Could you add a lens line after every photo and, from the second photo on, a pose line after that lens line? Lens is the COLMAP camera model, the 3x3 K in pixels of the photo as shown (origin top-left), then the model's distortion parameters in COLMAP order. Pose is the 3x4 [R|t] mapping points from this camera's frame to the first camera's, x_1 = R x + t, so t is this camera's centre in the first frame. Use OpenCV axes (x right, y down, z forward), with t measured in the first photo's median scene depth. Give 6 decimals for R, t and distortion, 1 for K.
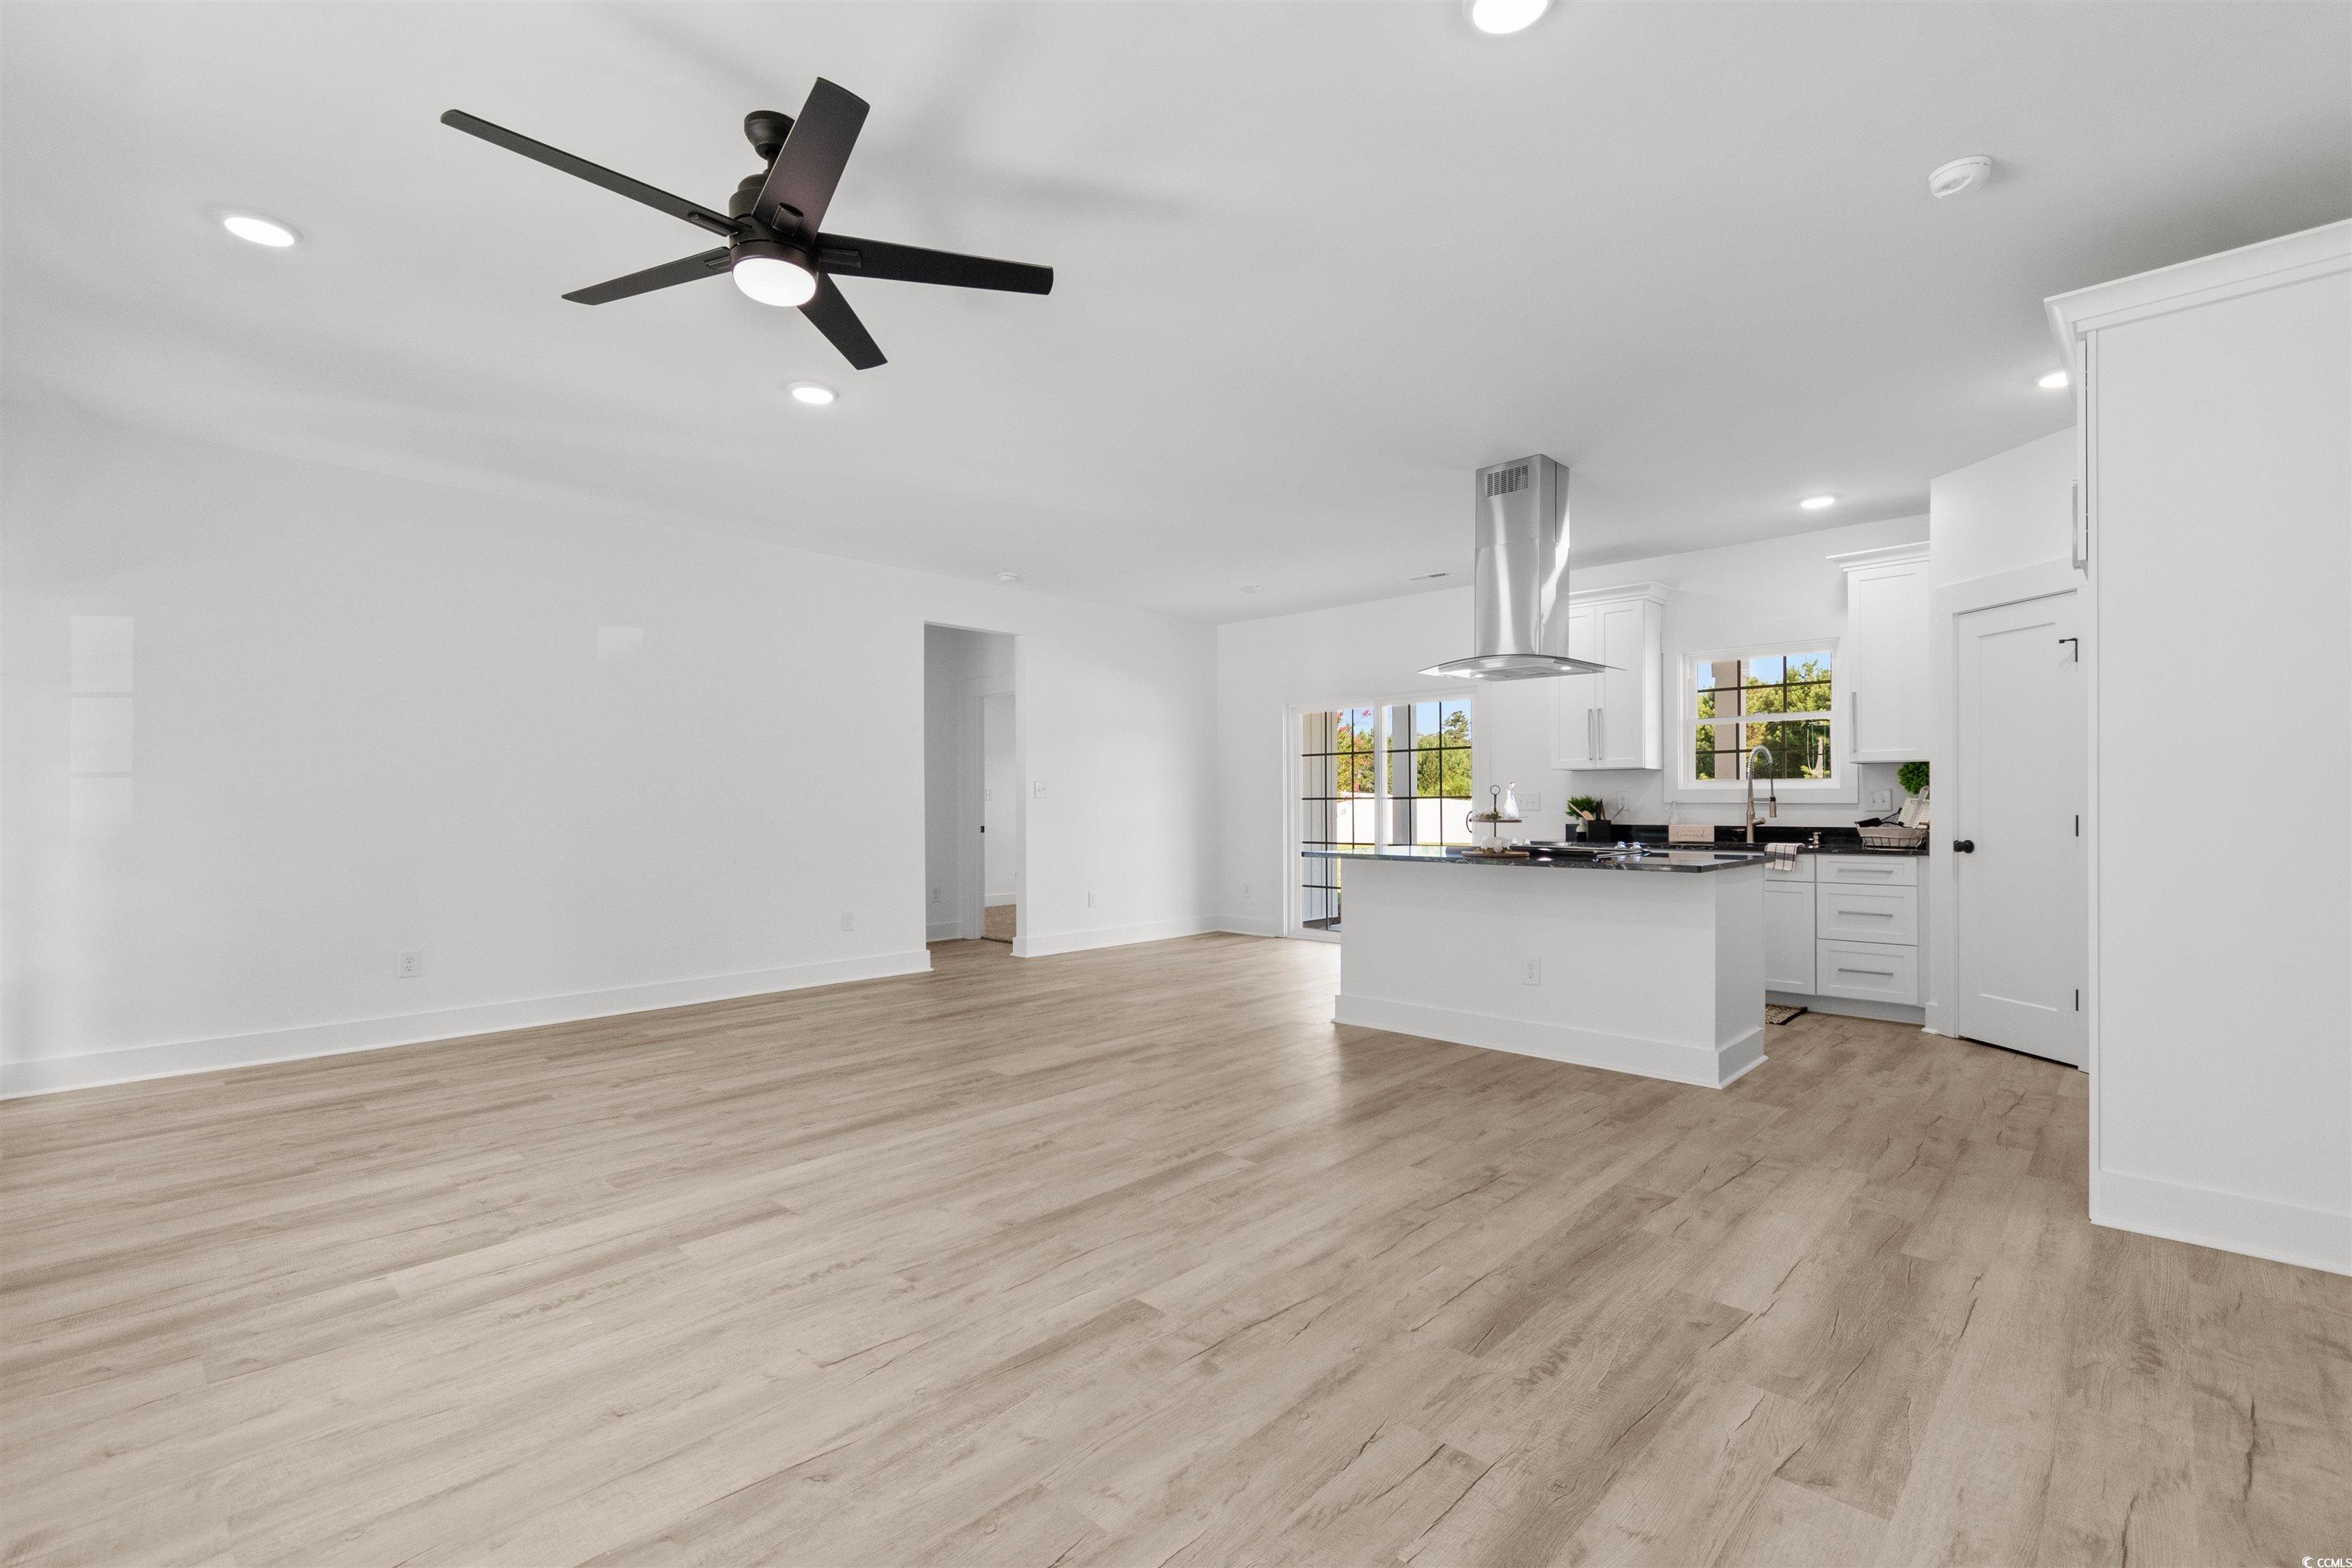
lens RADIAL K [[1051.0, 0, 1206.9], [0, 1051.0, 804.5], [0, 0, 1]] dist [0.004745, -0.000614]
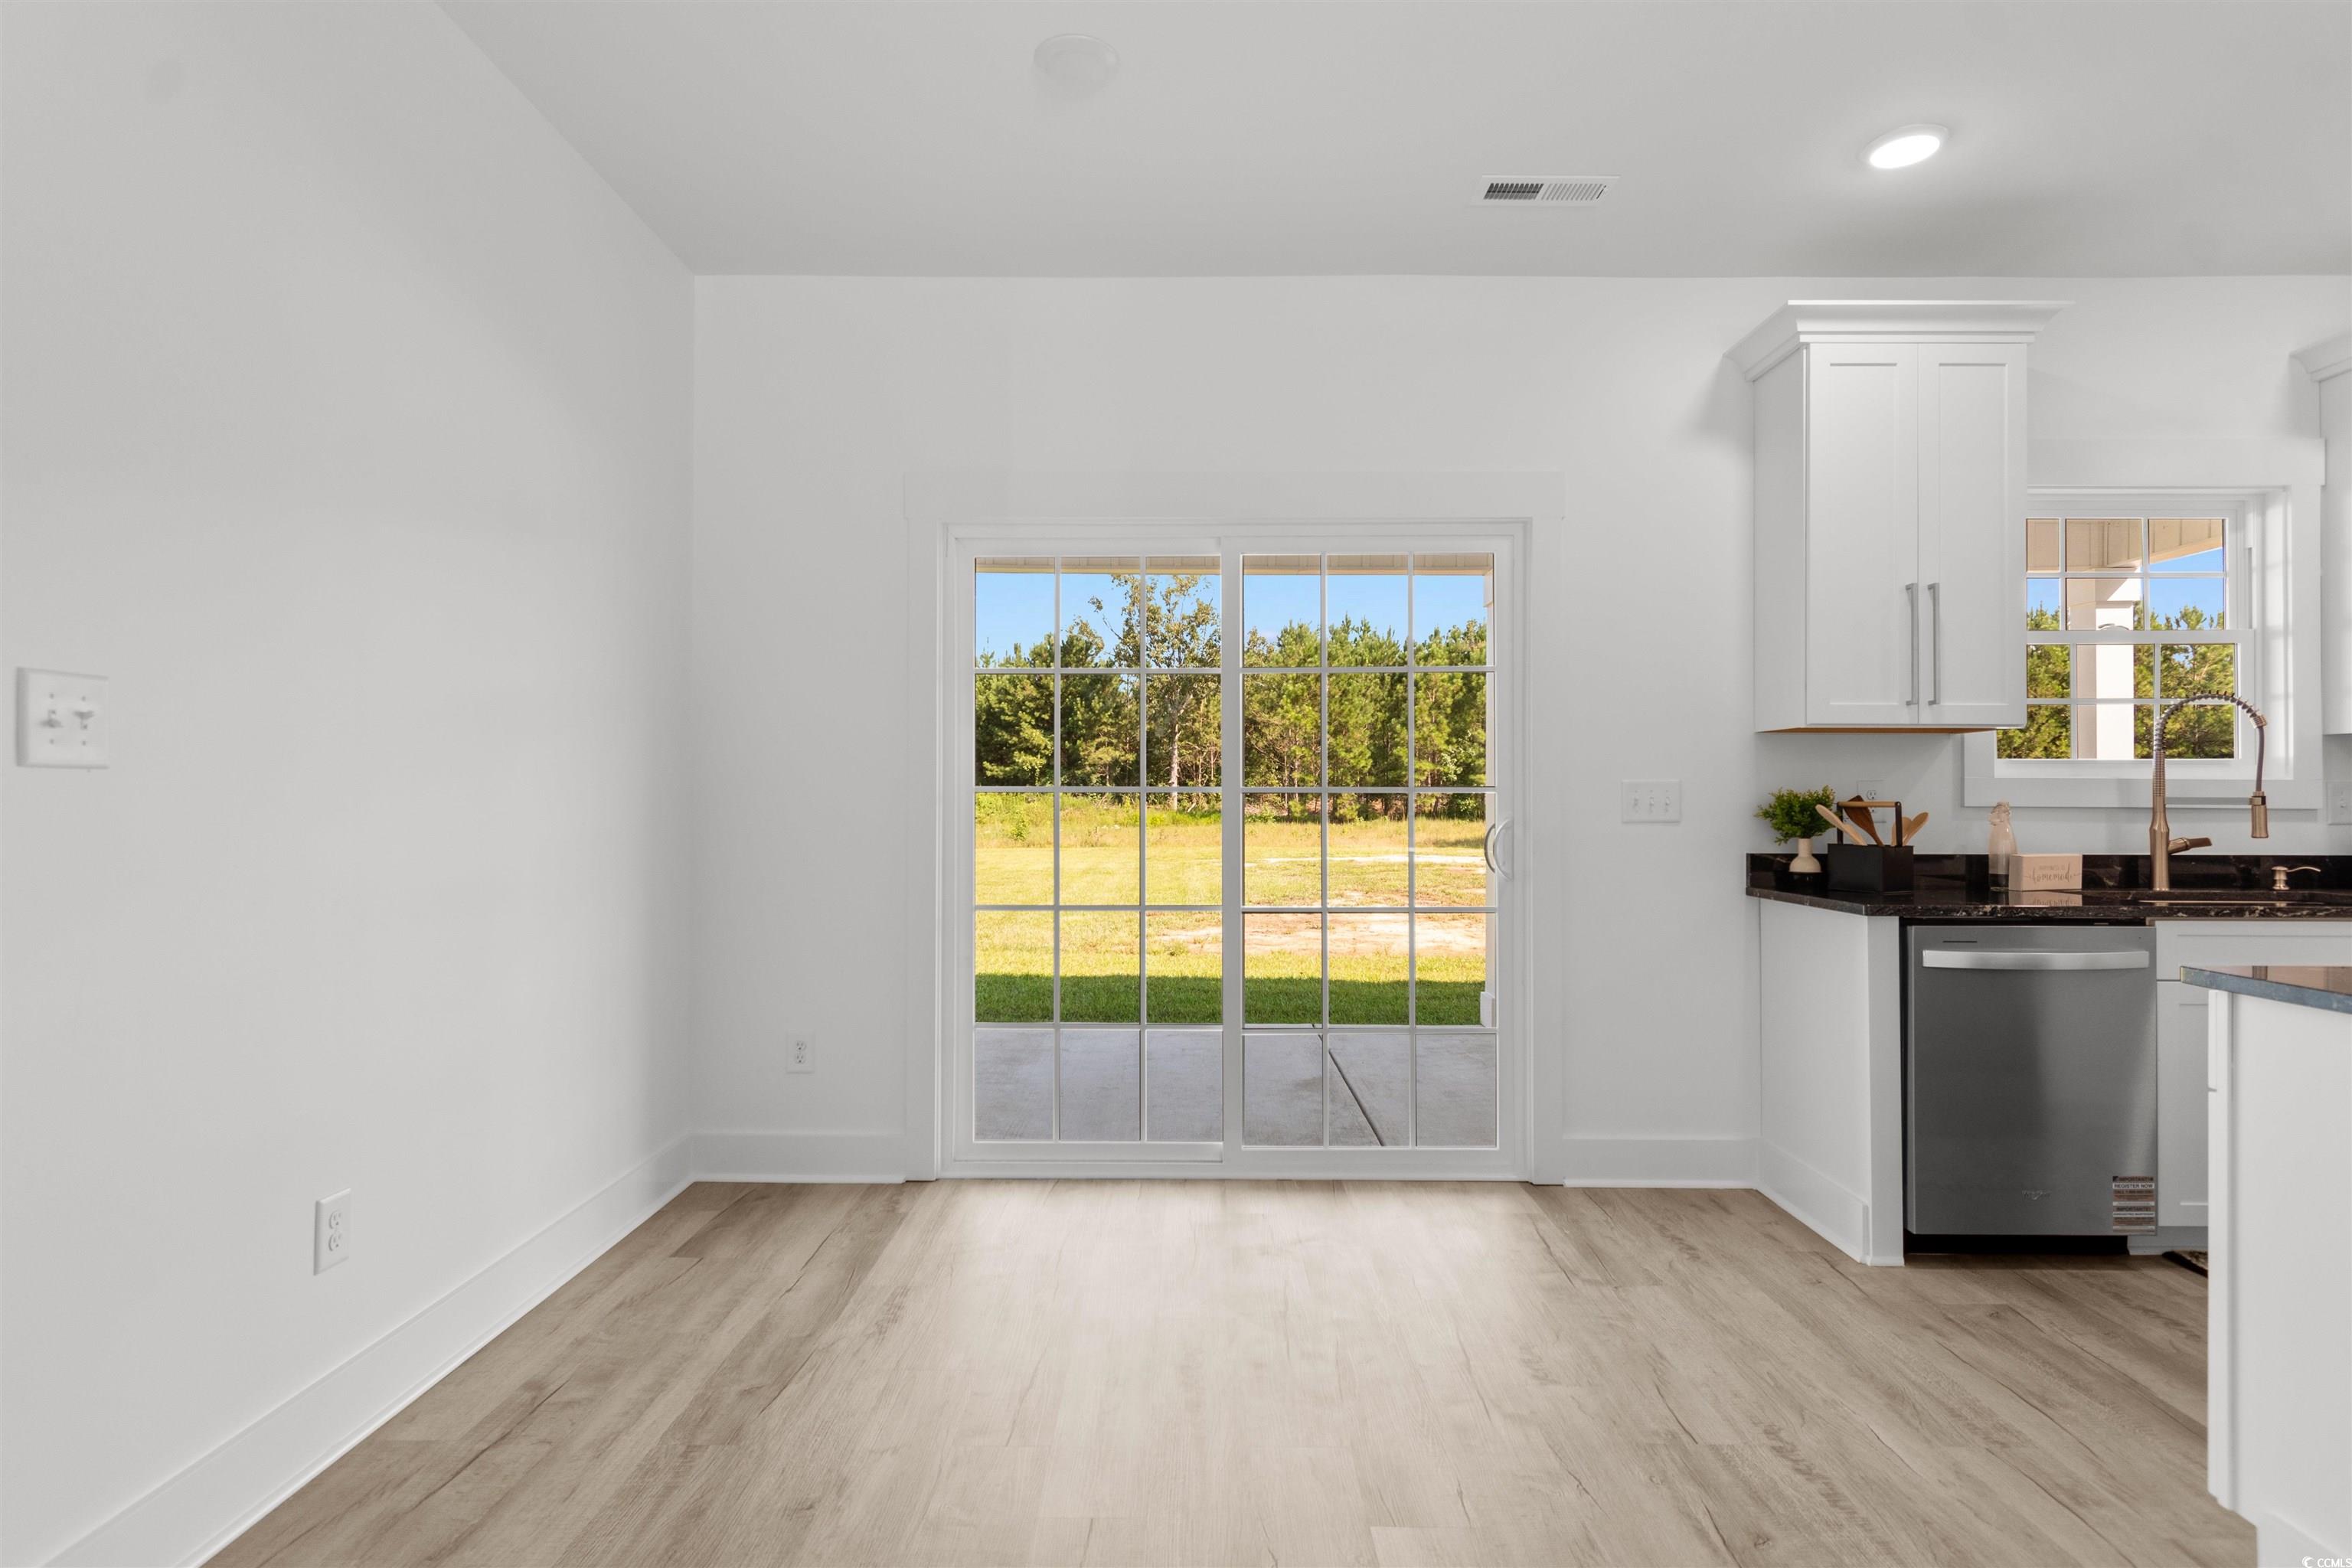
lens RADIAL K [[1185.1, 0, 1184.6], [0, 1185.1, 787.5], [0, 0, 1]] dist [-0.004186, -0.000826]
pose [[0.746290, 0.011433, 0.665522, -0.326664], [-0.003967, 0.999911, -0.012728, -0.003465], [-0.665609, 0.006858, 0.746269, 1.603701]]
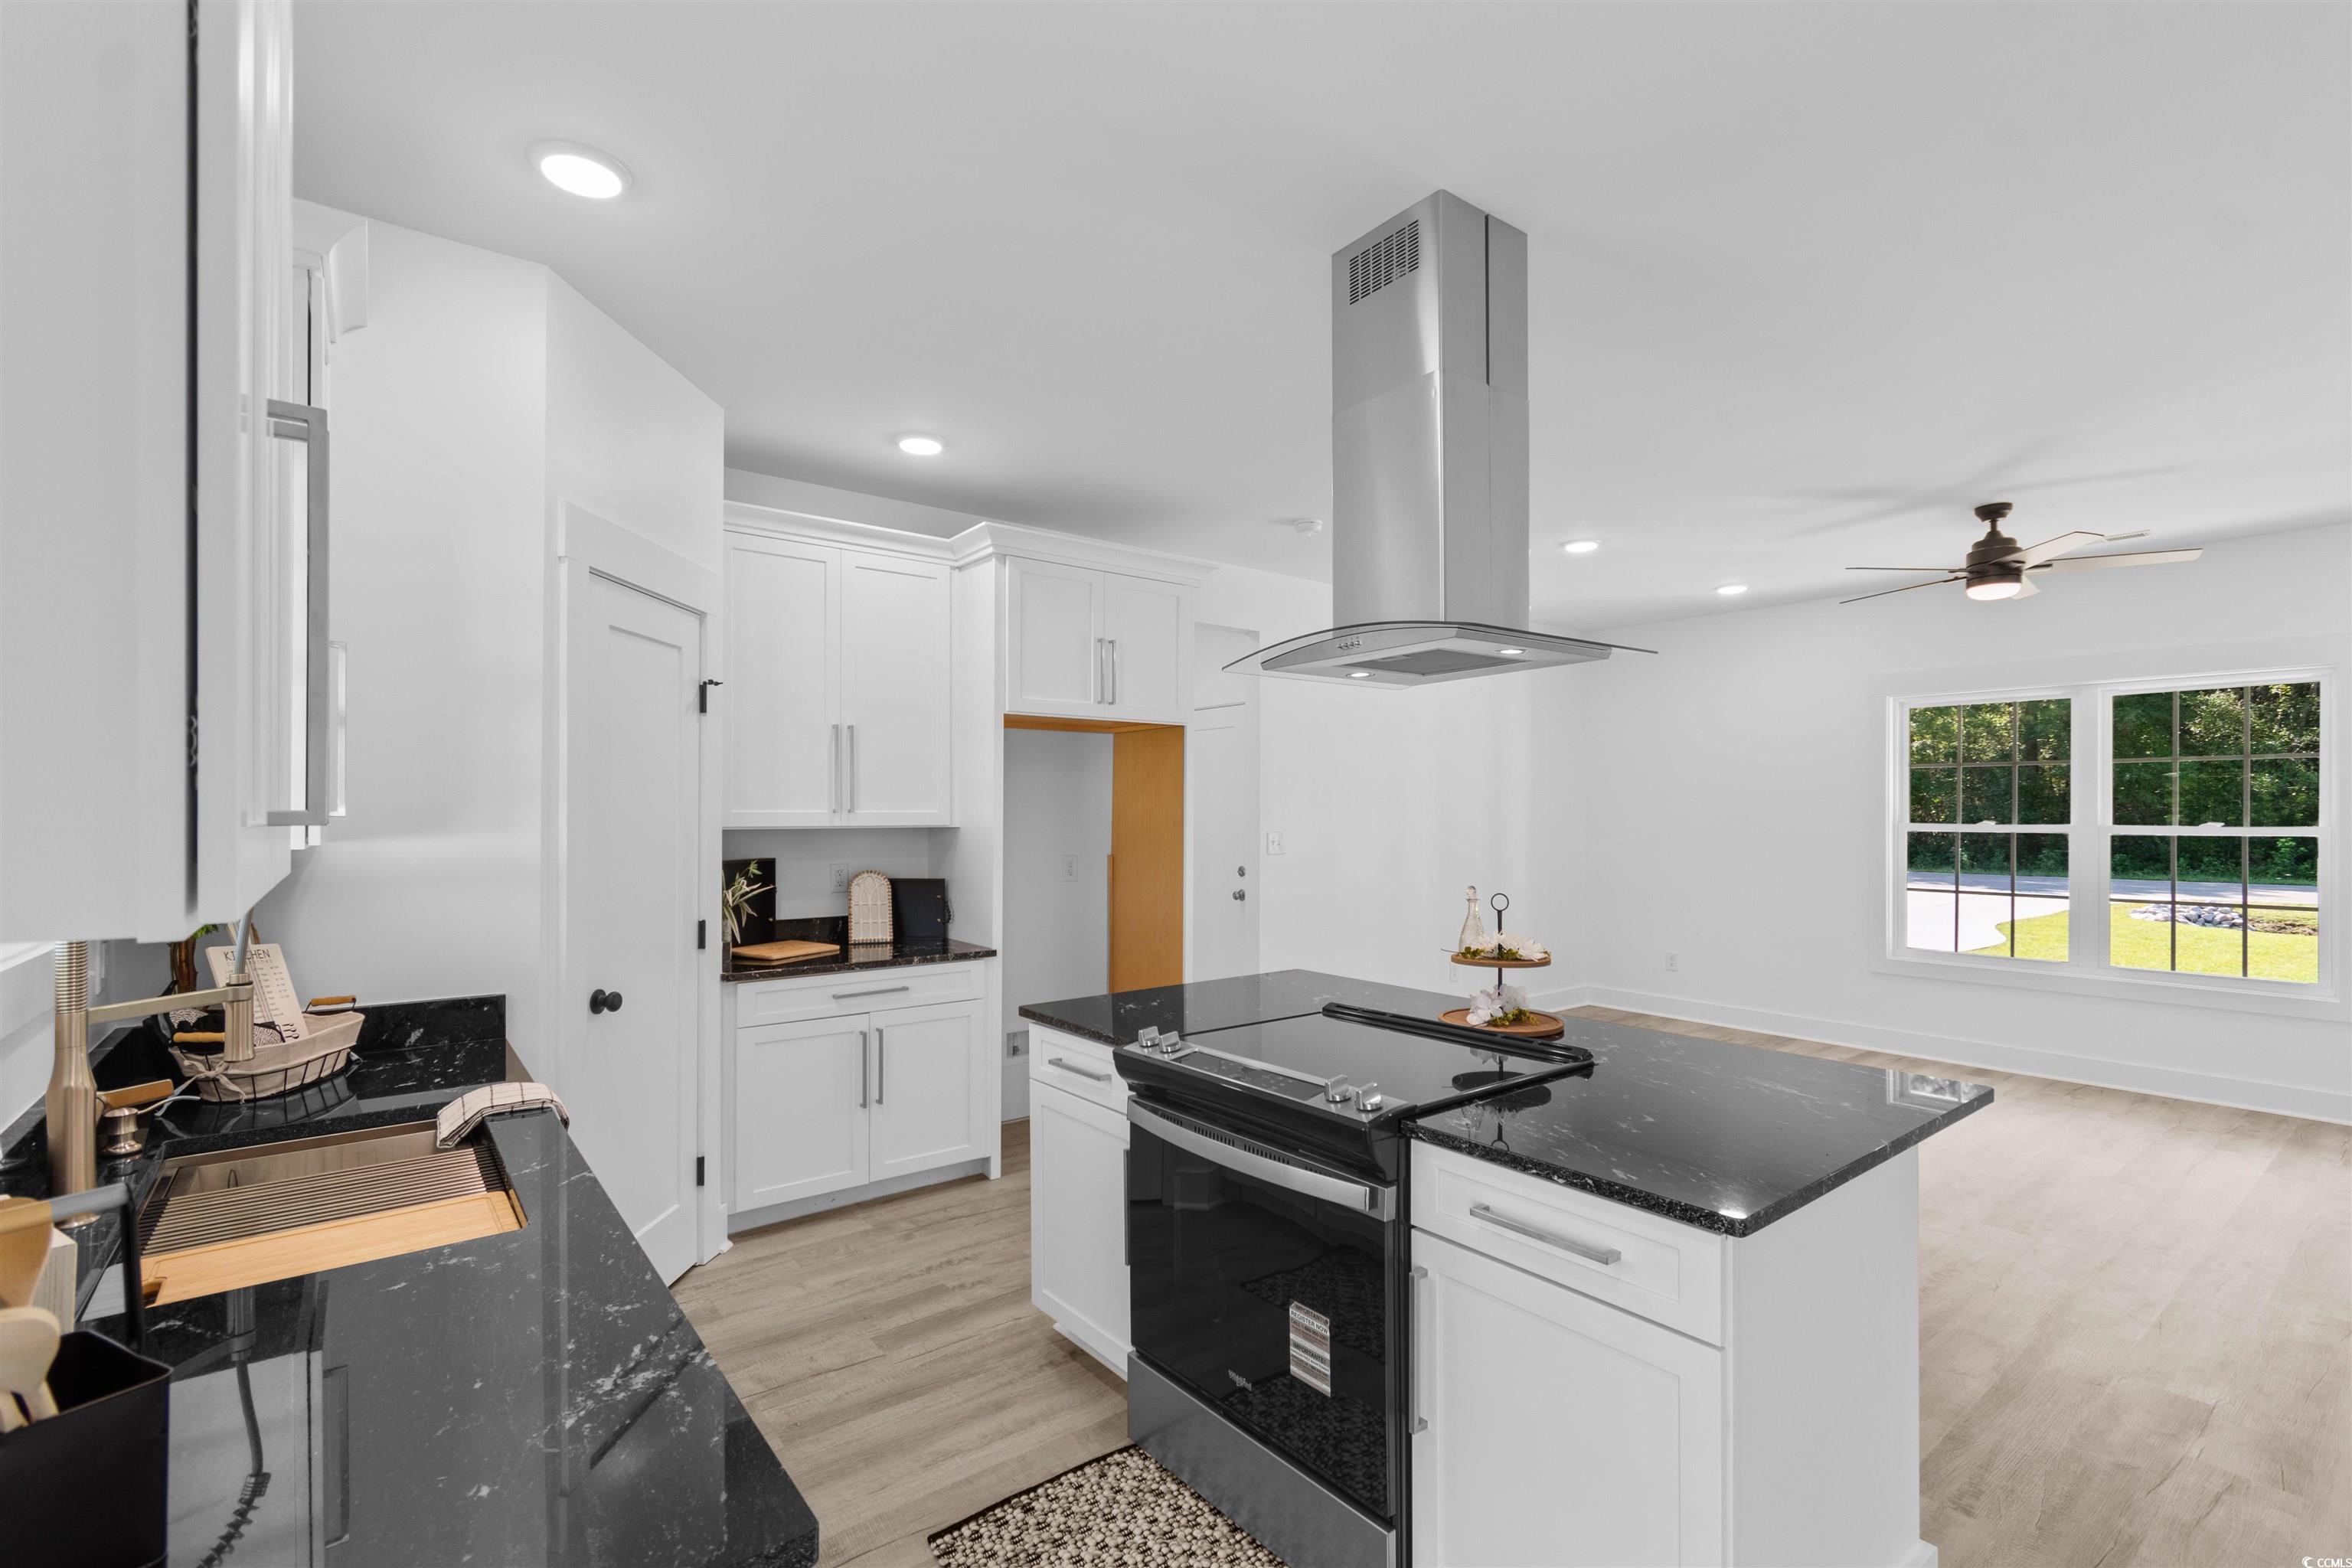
lens RADIAL K [[1051.0, 0, 1178.3], [0, 1051.0, 807.4], [0, 0, 1]] dist [0.004745, -0.000614]
pose [[-0.985592, 0.003057, 0.169114, 0.465832], [0.003072, 0.999995, -0.000175, -0.085464], [-0.169114, 0.000347, -0.985596, 2.111384]]
